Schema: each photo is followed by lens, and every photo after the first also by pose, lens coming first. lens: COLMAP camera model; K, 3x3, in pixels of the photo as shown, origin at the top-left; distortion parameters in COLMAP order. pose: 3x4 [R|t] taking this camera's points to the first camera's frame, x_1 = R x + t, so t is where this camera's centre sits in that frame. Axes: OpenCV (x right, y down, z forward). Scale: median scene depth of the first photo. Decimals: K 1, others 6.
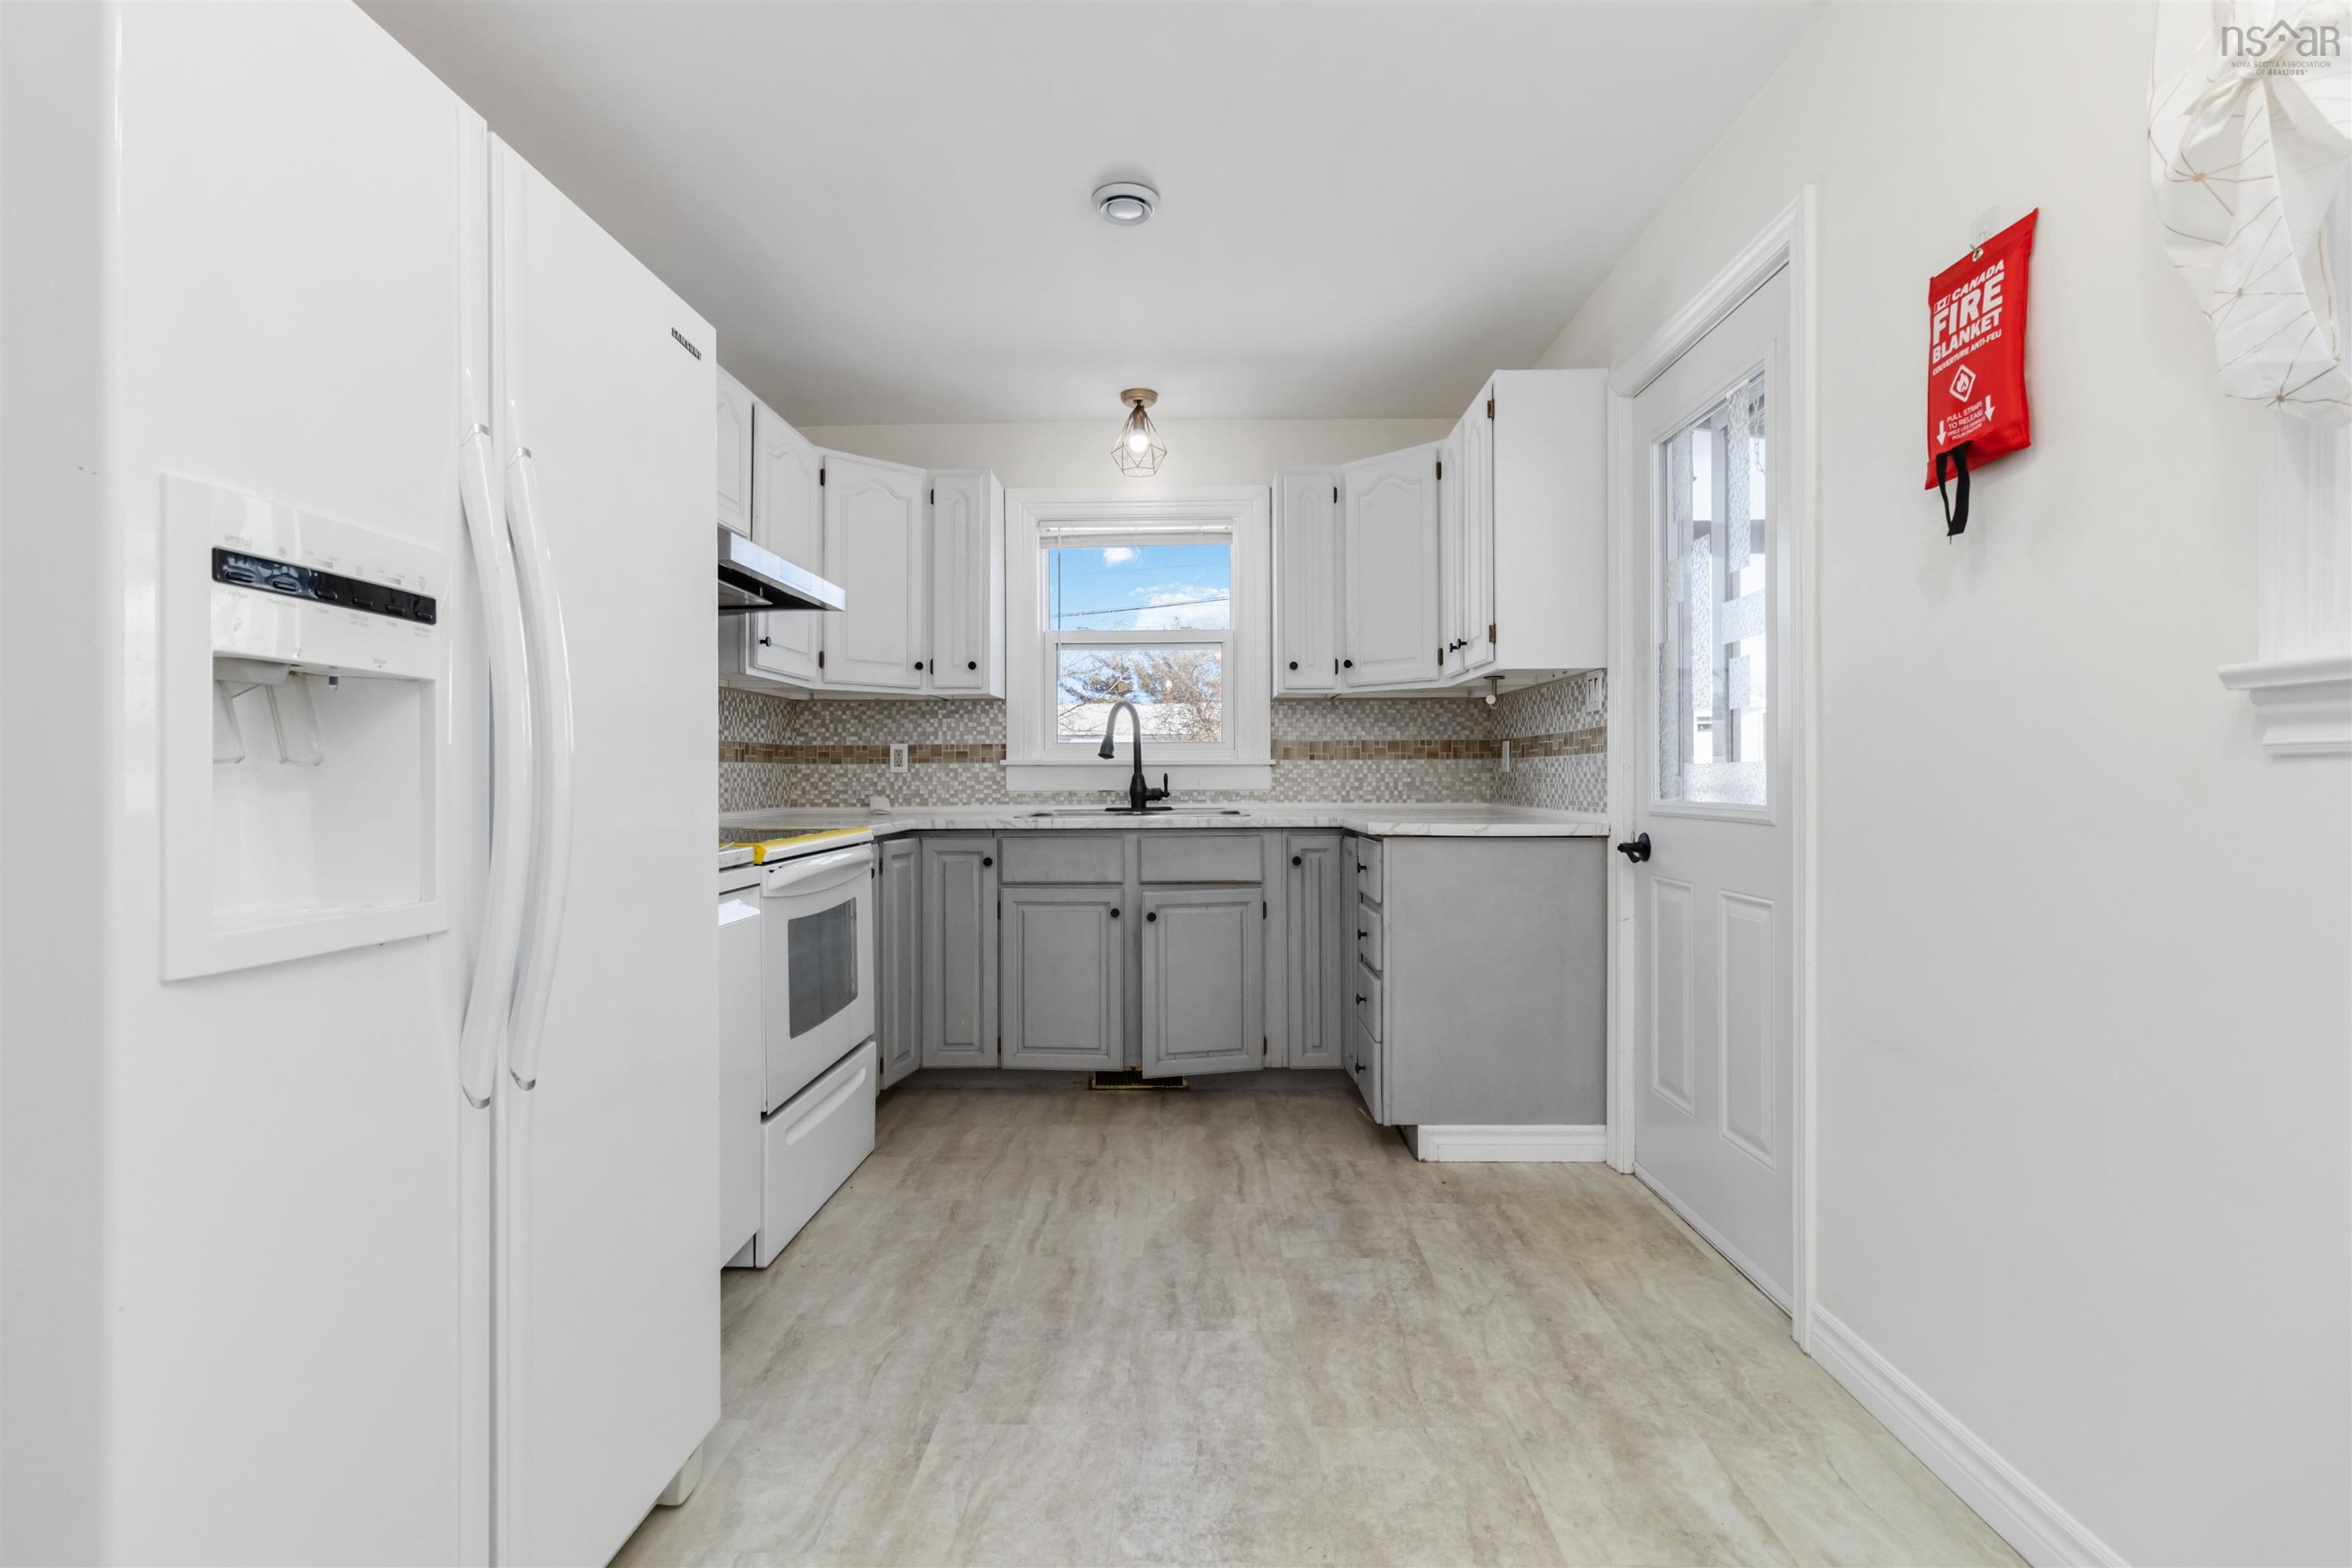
lens RADIAL K [[1089.8, 0, 1163.8], [0, 1089.8, 773.8], [0, 0, 1]] dist [0.000682, -0.000090]
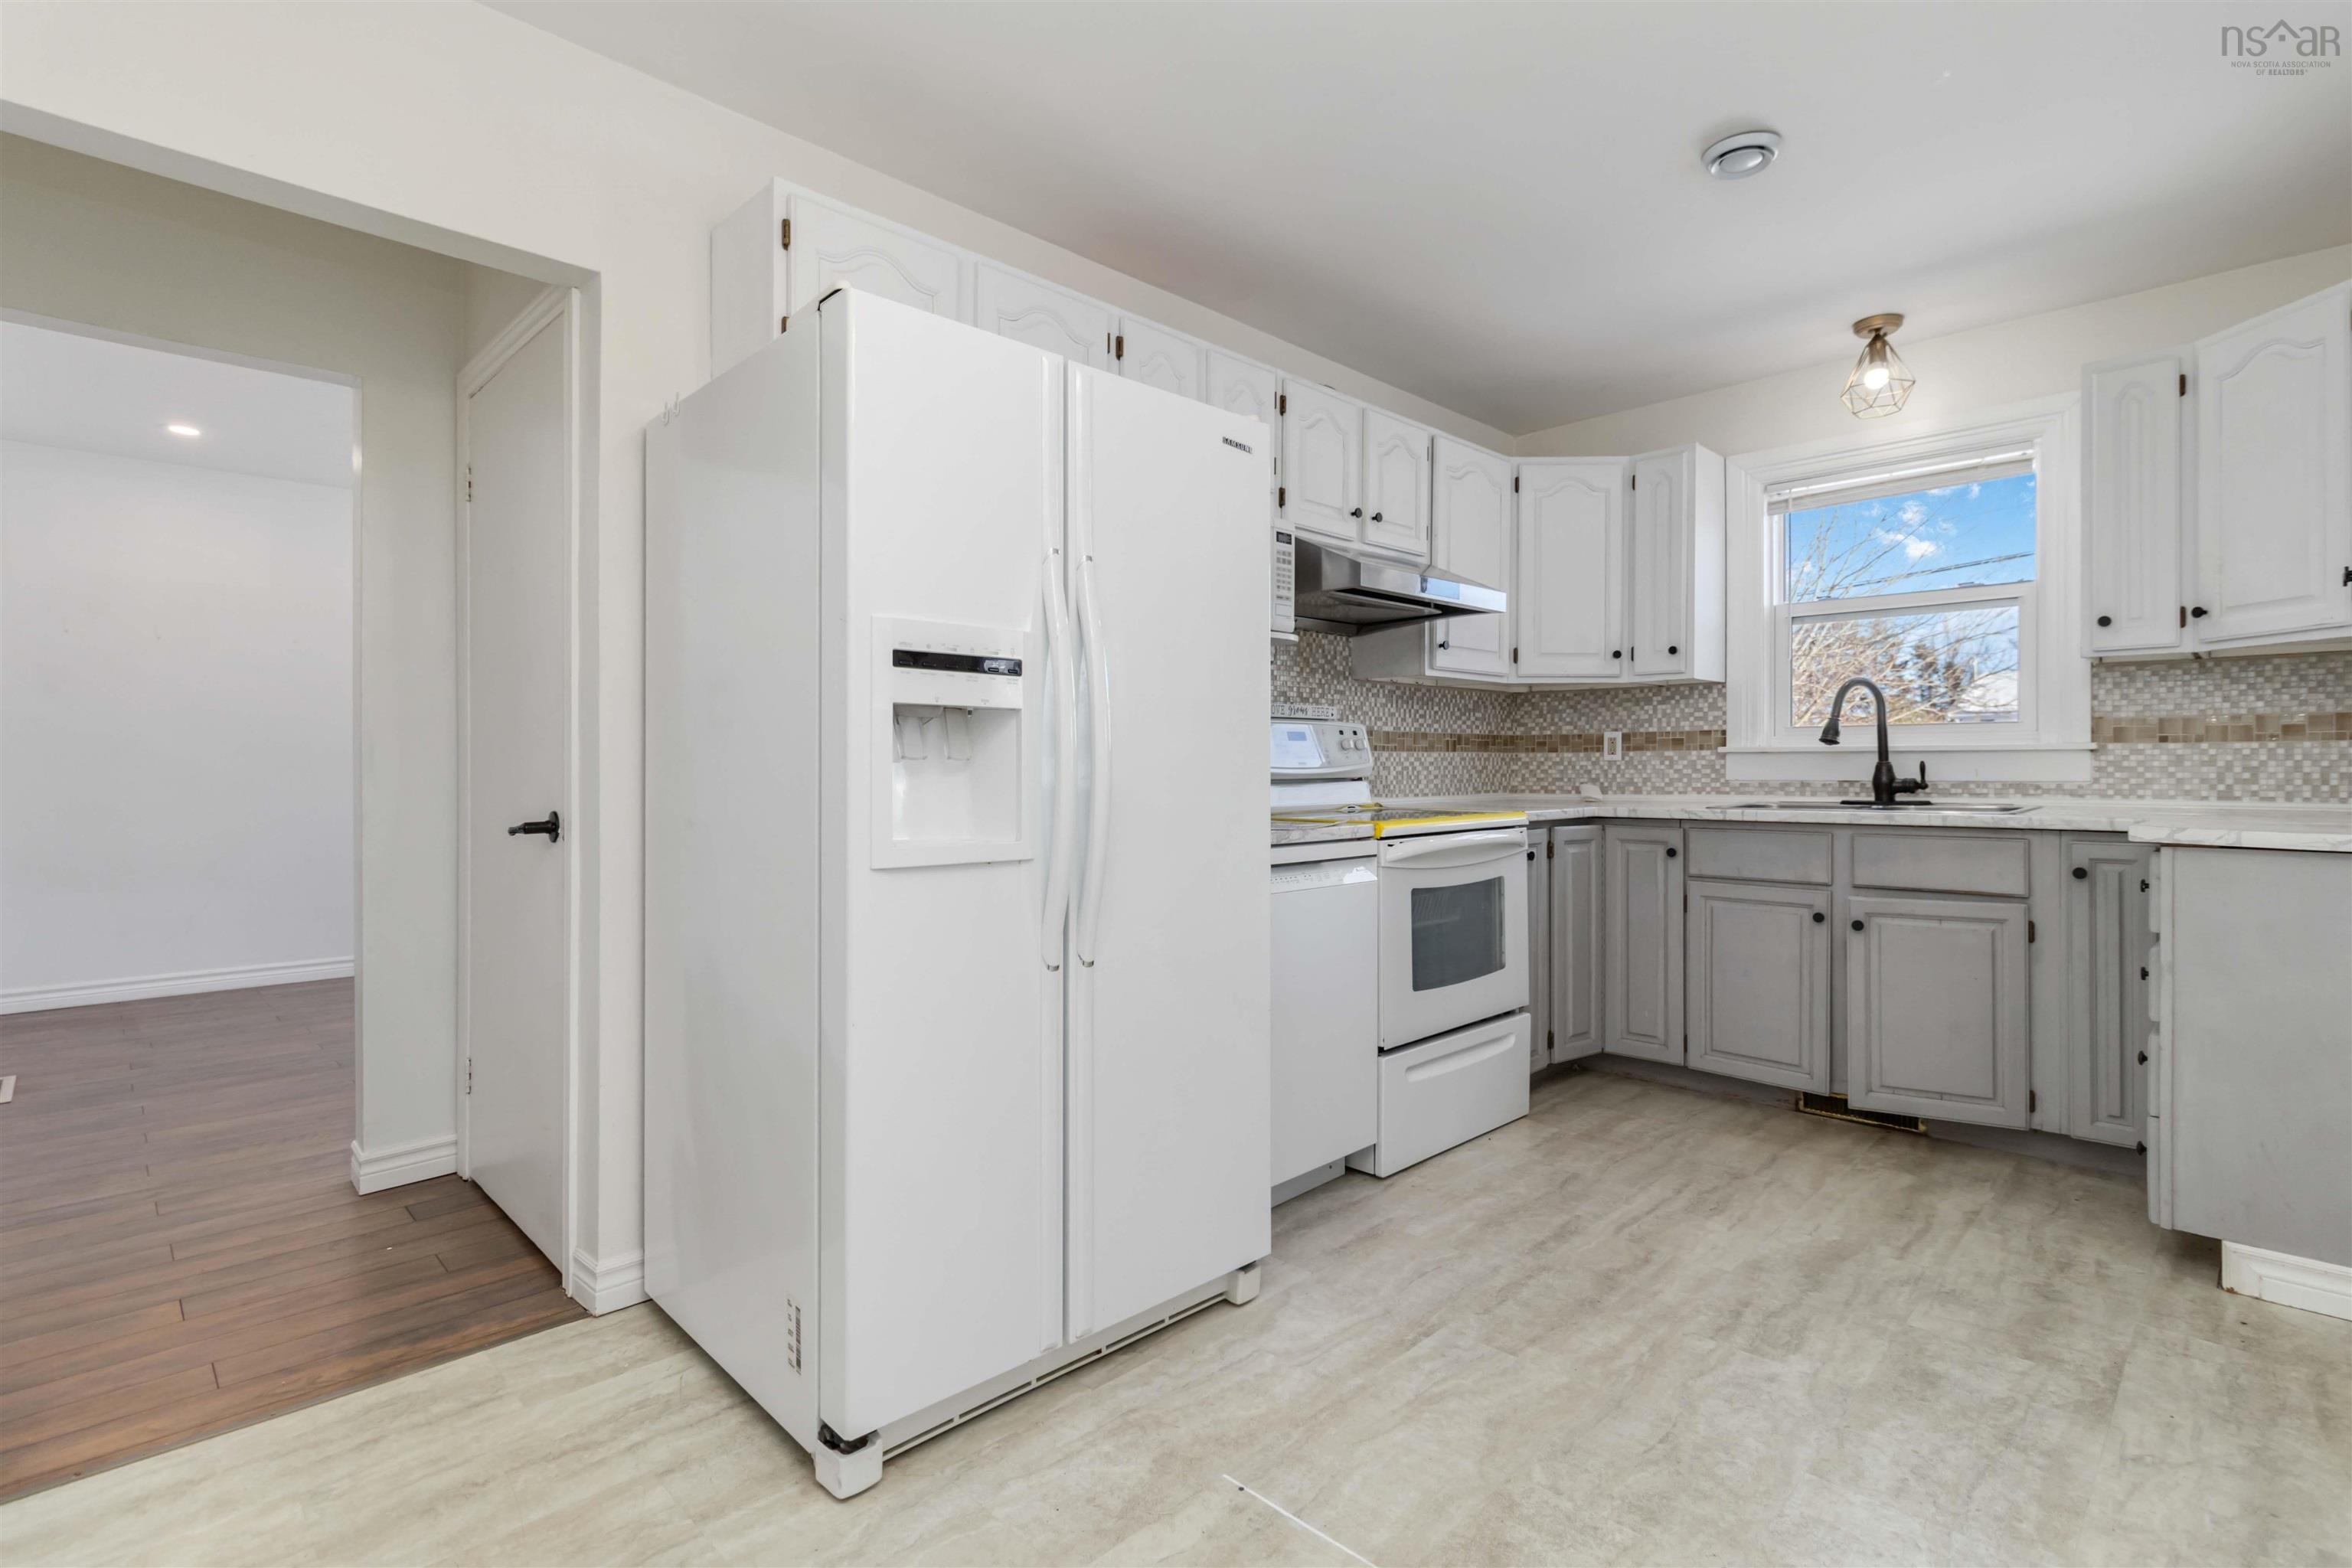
lens RADIAL K [[1089.8, 0, 1163.8], [0, 1089.8, 773.8], [0, 0, 1]] dist [0.000682, -0.000090]
pose [[0.728266, 0.006349, -0.685265, 0.172773], [0.002054, 0.999932, 0.011446, -0.001644], [0.685291, -0.009743, 0.728204, -0.017456]]
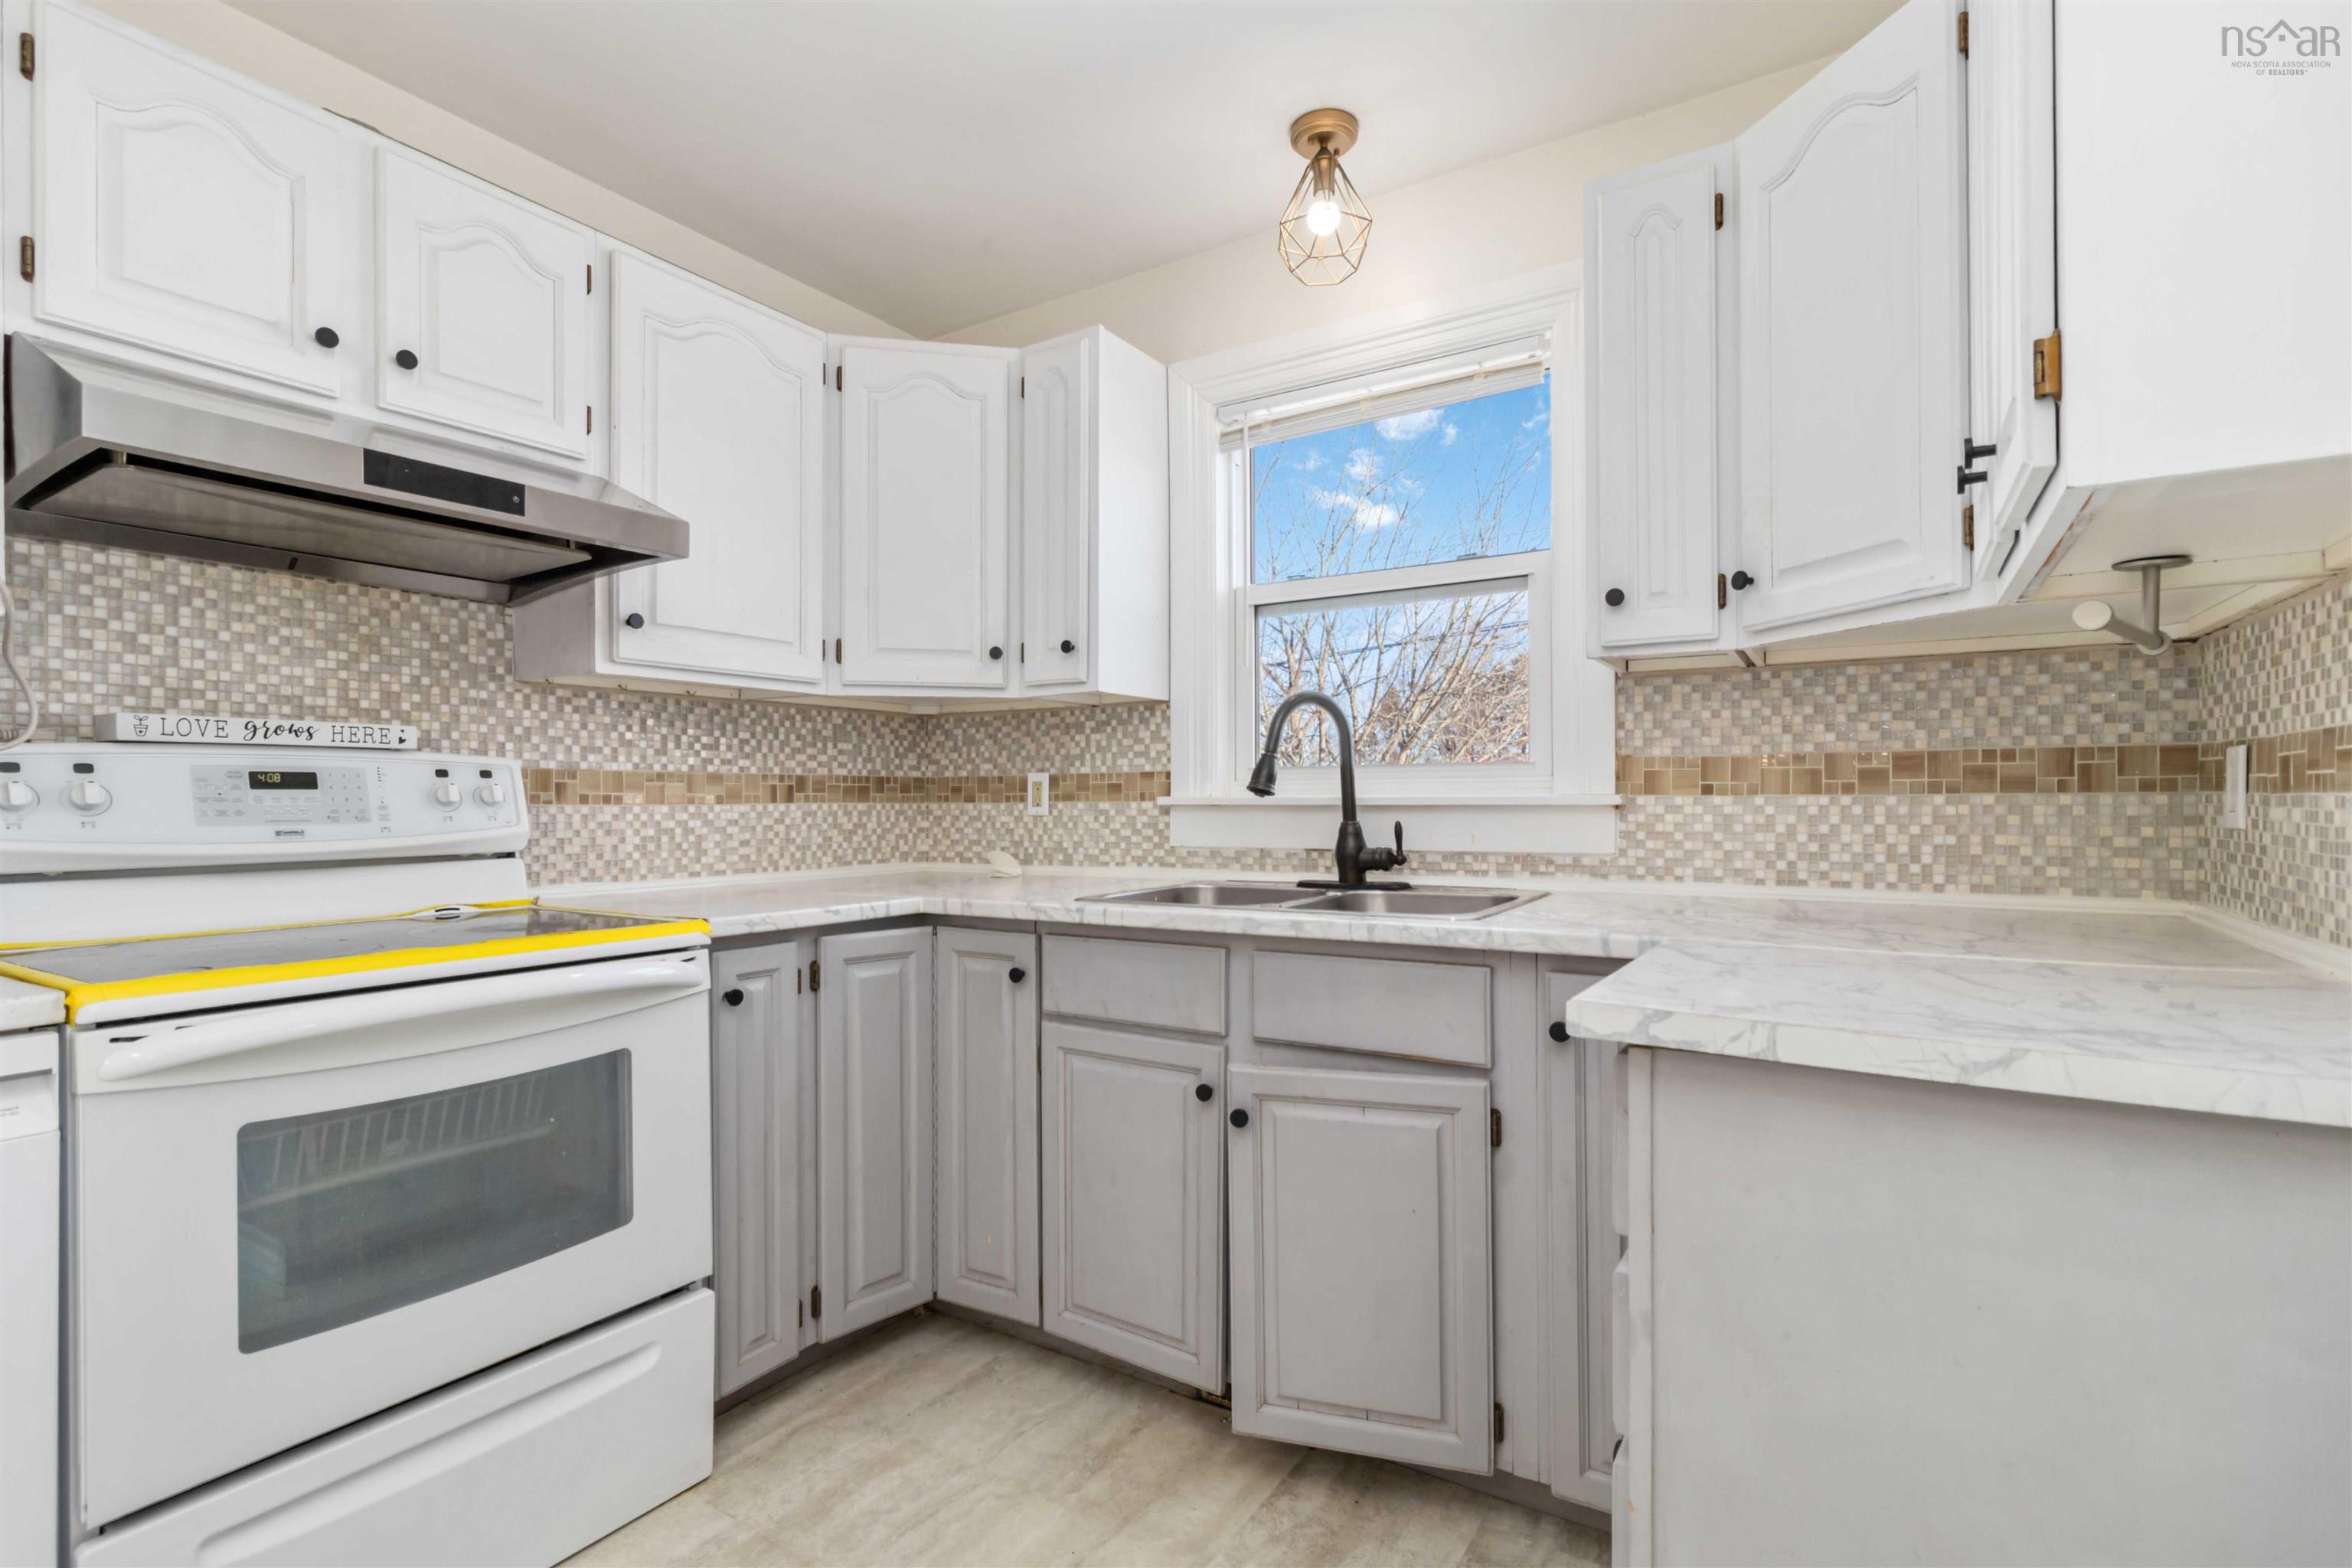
lens RADIAL K [[1136.0, 0, 1123.9], [0, 1136.0, 805.7], [0, 0, 1]] dist [-0.000264, -0.000048]
pose [[0.860489, 0.001068, -0.509468, 0.196966], [0.002821, 0.999972, 0.006861, -0.014321], [0.509461, -0.007341, 0.860462, 0.500820]]
